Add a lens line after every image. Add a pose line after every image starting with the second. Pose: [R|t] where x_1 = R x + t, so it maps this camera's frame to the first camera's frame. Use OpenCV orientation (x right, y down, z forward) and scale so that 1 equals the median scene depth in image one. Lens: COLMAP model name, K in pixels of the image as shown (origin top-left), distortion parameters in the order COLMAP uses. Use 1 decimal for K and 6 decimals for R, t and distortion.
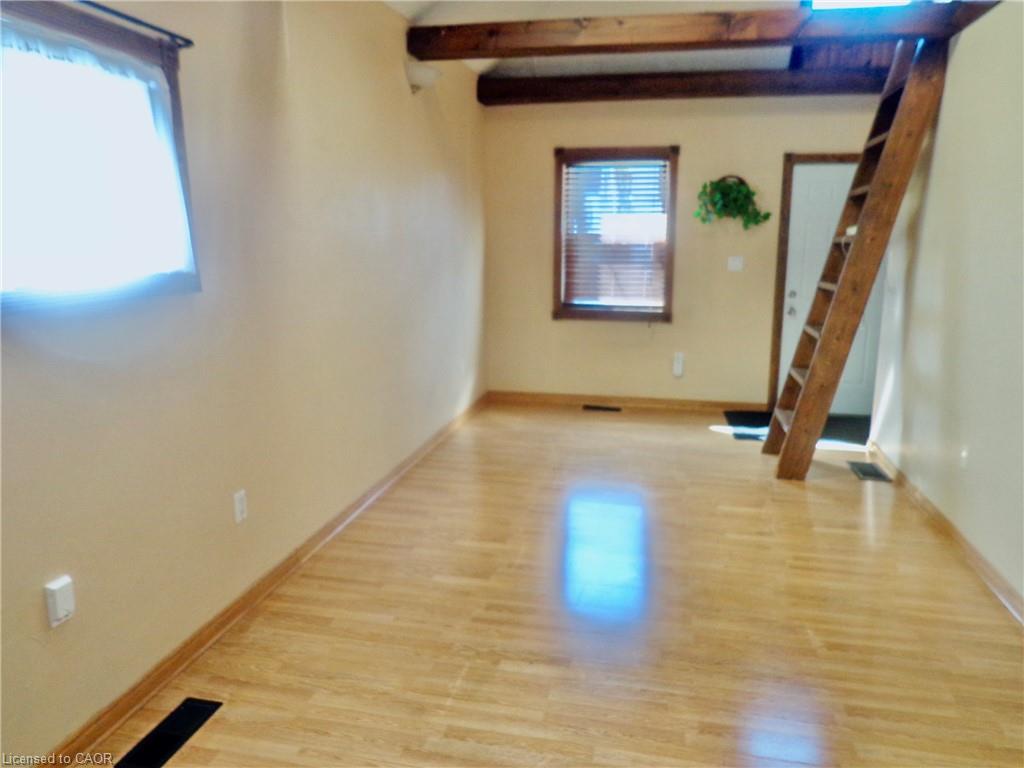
lens RADIAL K [[752.8, 0, 512.0], [0, 752.8, 384.0], [0, 0, 1]] dist [-0.004341, 0.007128]
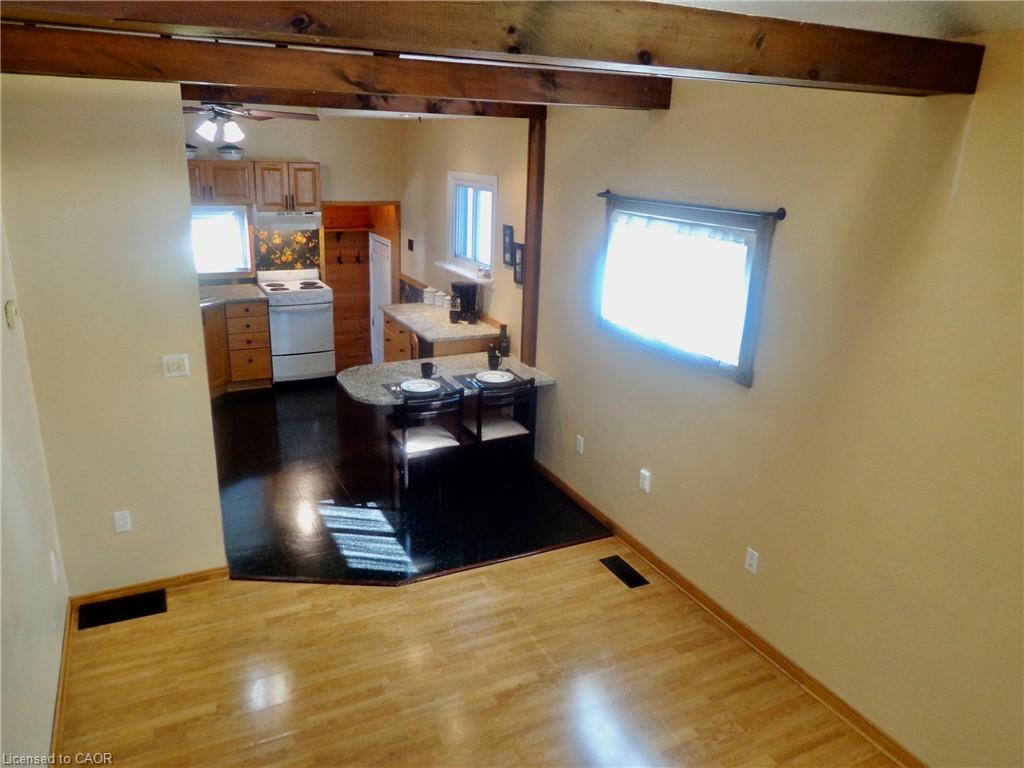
lens RADIAL K [[752.8, 0, 512.0], [0, 752.8, 384.0], [0, 0, 1]] dist [-0.004341, 0.007128]
pose [[-0.784976, 0.160447, -0.598389, 0.318046], [-0.153982, 0.885043, 0.439305, -0.286649], [0.600085, 0.436985, -0.670032, 0.715072]]
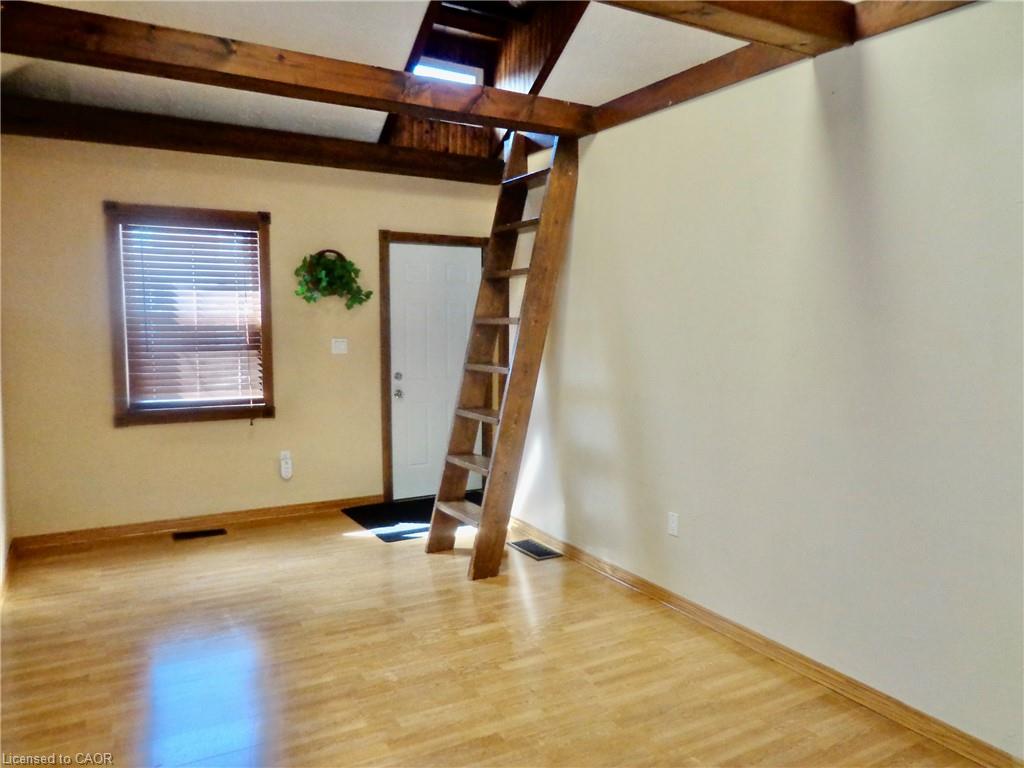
lens RADIAL K [[752.8, 0, 512.0], [0, 752.8, 384.0], [0, 0, 1]] dist [-0.004341, 0.007128]
pose [[0.740788, -0.065519, 0.668536, -0.160305], [0.127794, 0.990802, -0.044502, -0.048808], [-0.659471, 0.118401, 0.742347, 0.200618]]
